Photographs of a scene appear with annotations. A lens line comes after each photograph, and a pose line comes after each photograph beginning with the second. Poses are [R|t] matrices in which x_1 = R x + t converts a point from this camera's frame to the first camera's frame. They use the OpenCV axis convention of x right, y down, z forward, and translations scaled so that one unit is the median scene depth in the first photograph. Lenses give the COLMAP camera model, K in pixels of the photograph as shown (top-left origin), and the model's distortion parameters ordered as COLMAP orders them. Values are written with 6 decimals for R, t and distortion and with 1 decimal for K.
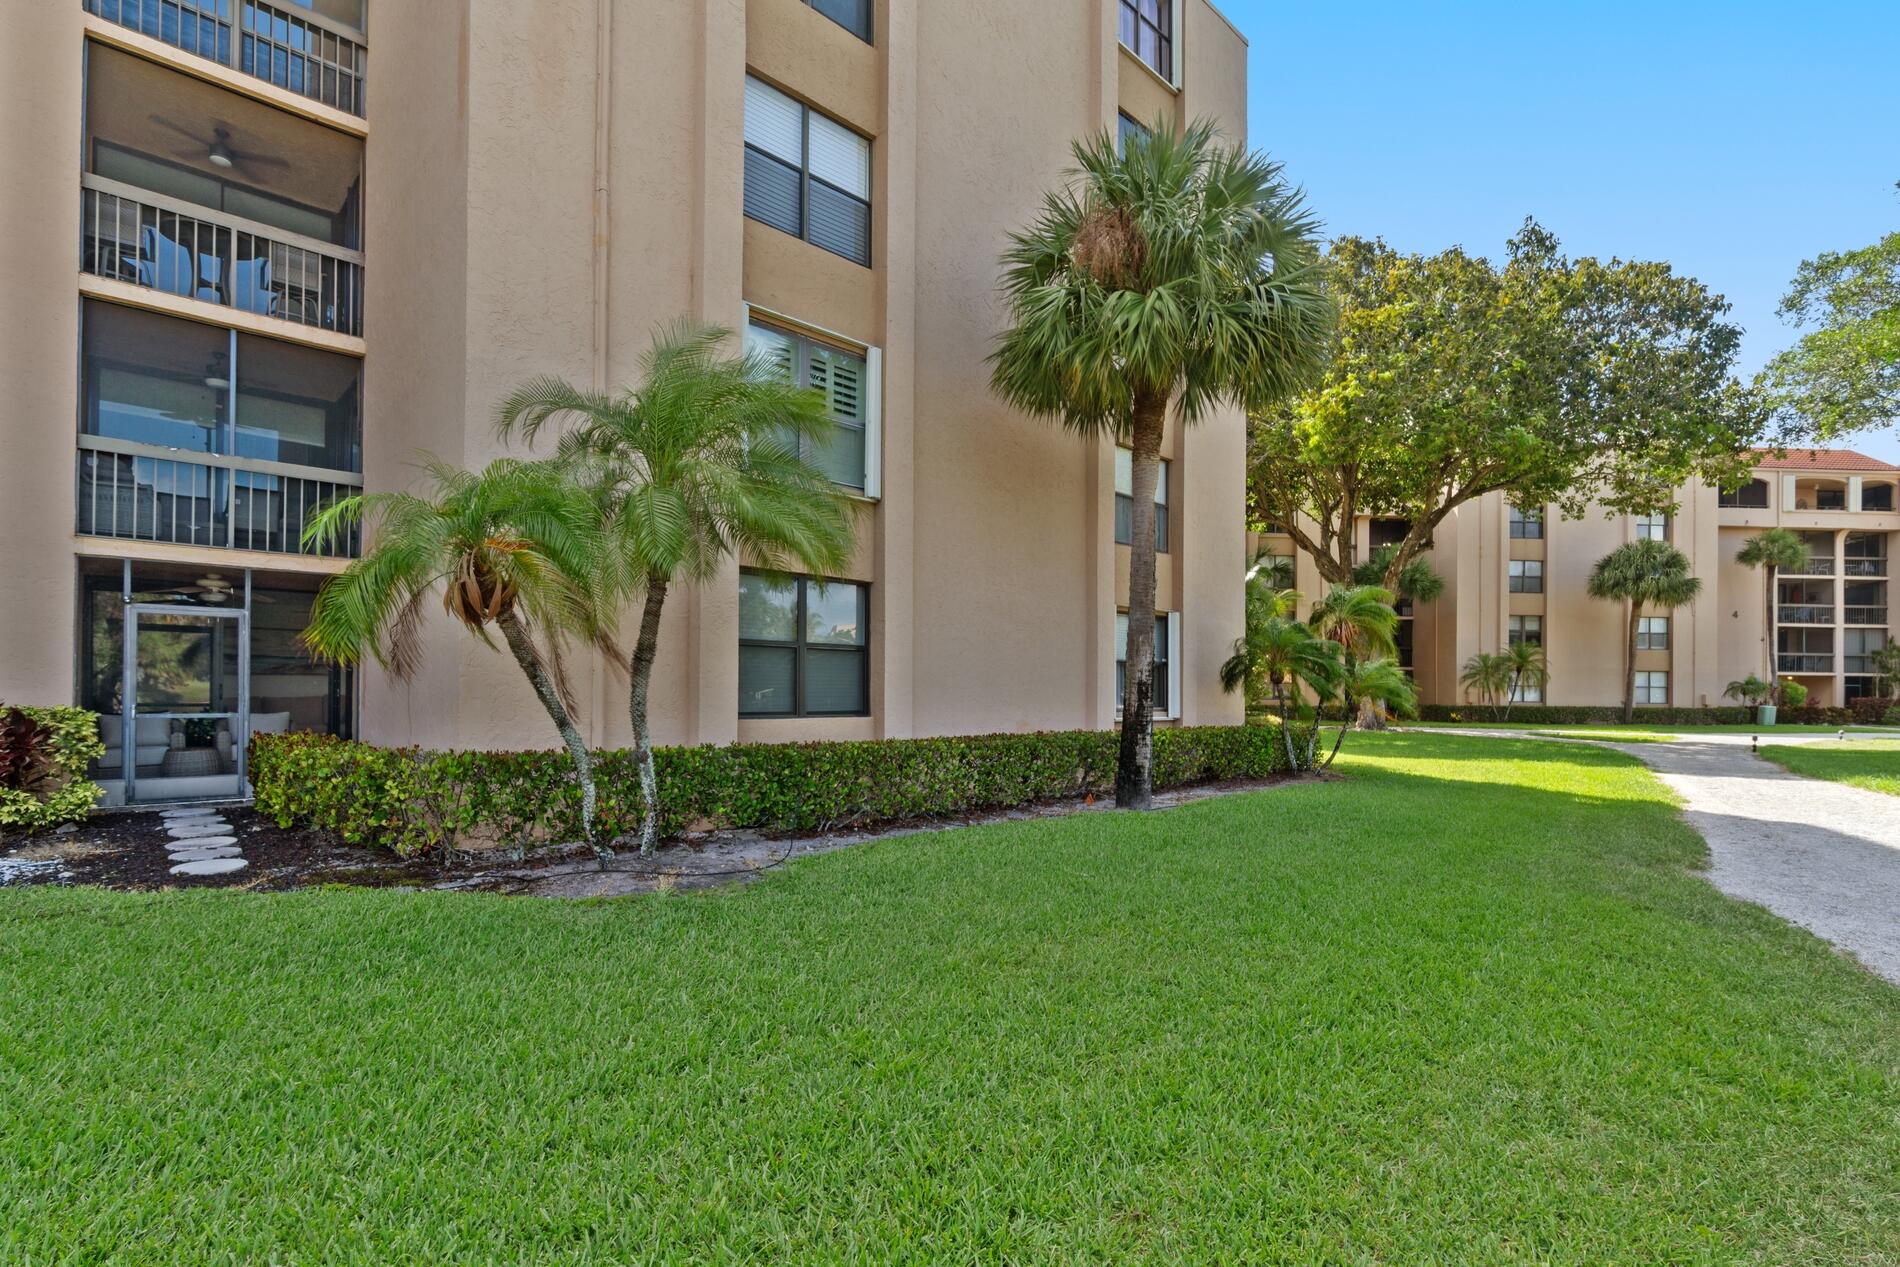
lens RADIAL K [[834.3, 0, 942.1], [0, 834.3, 666.8], [0, 0, 1]] dist [-0.001961, -0.000755]
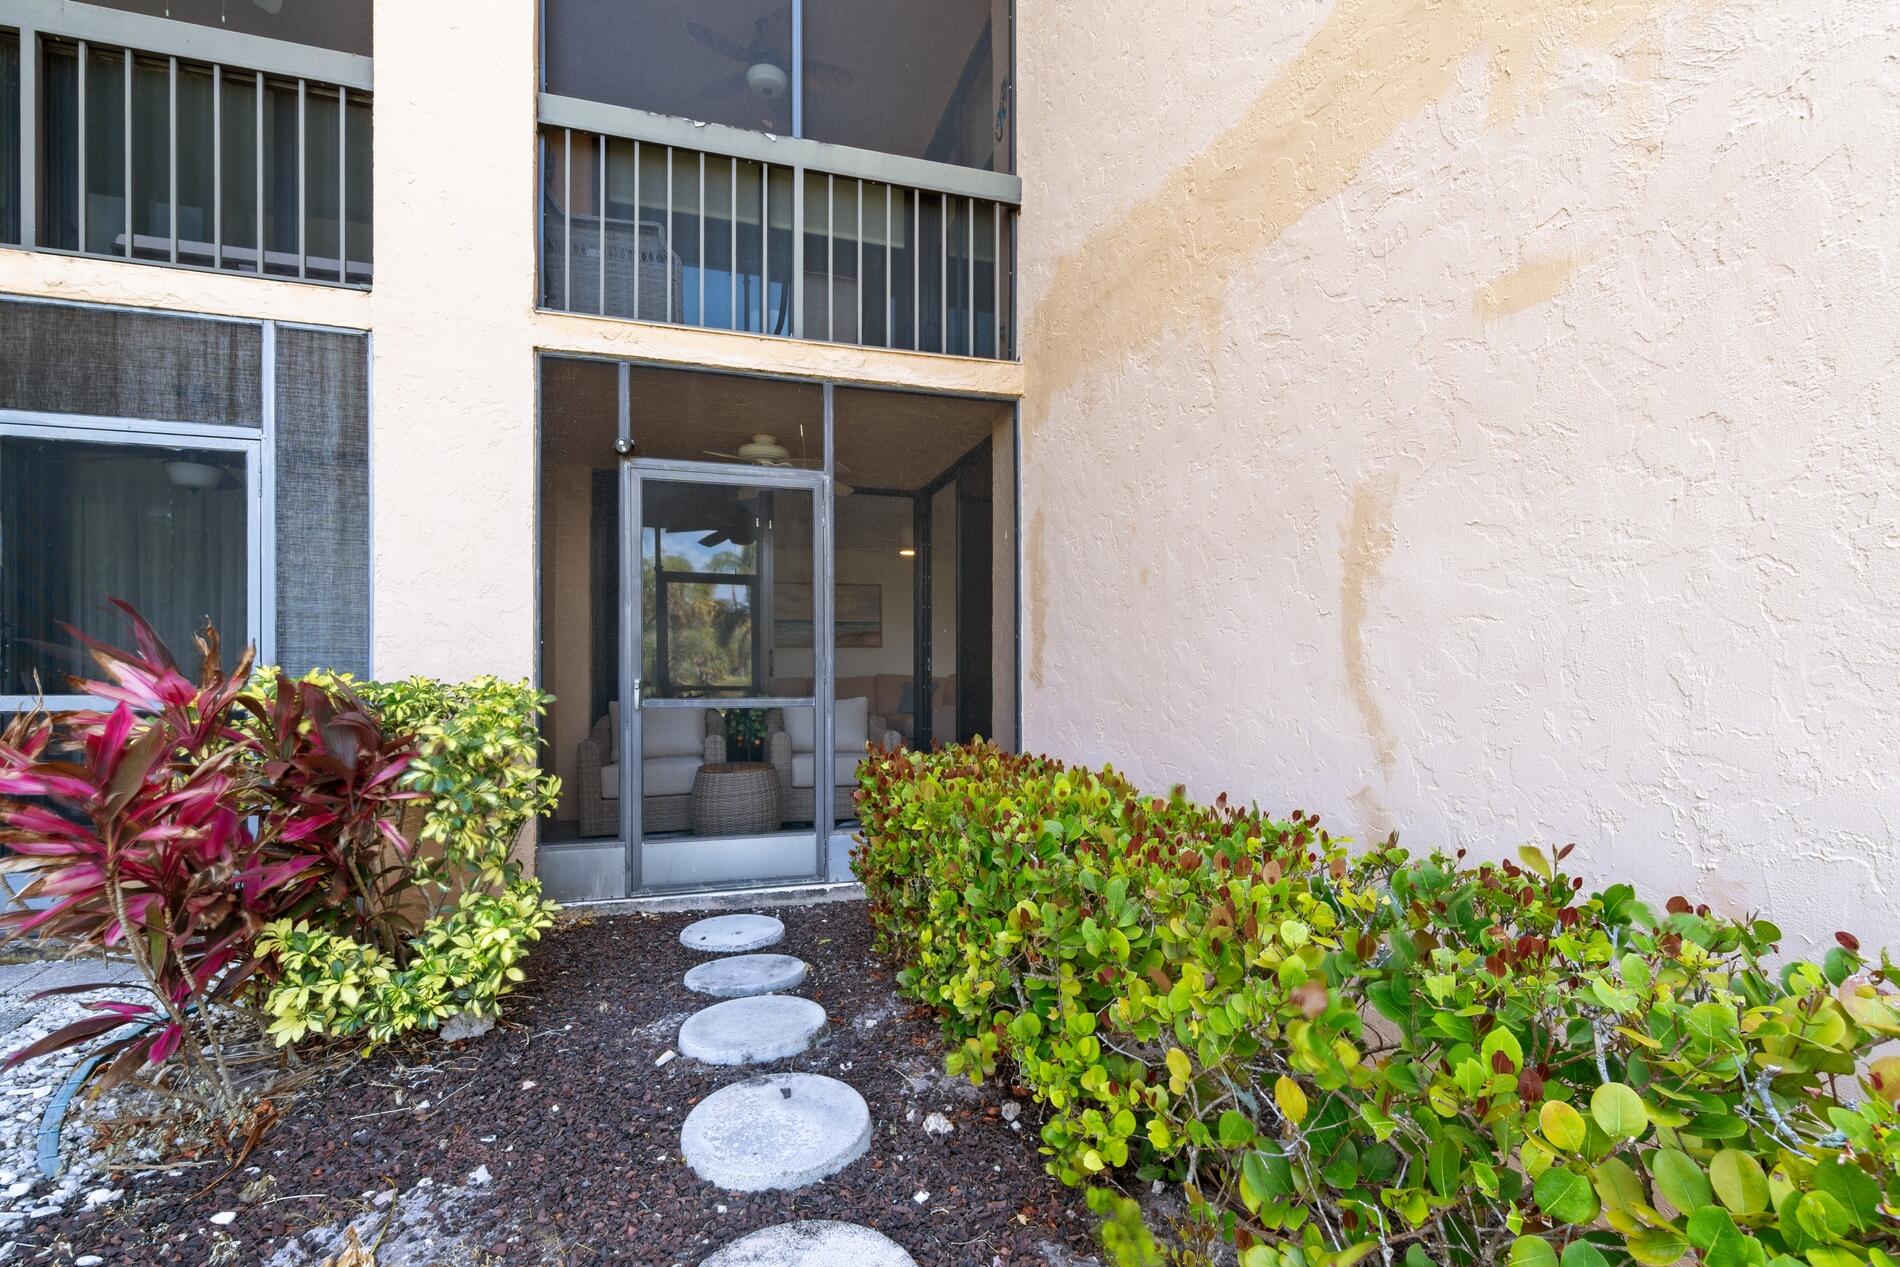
lens RADIAL K [[834.3, 0, 942.1], [0, 834.3, 666.8], [0, 0, 1]] dist [-0.001961, -0.000755]
pose [[0.886153, -0.007959, -0.463324, -0.606109], [0.010884, 0.999934, 0.003639, 0.039198], [0.463265, -0.008267, 0.886181, 0.665806]]
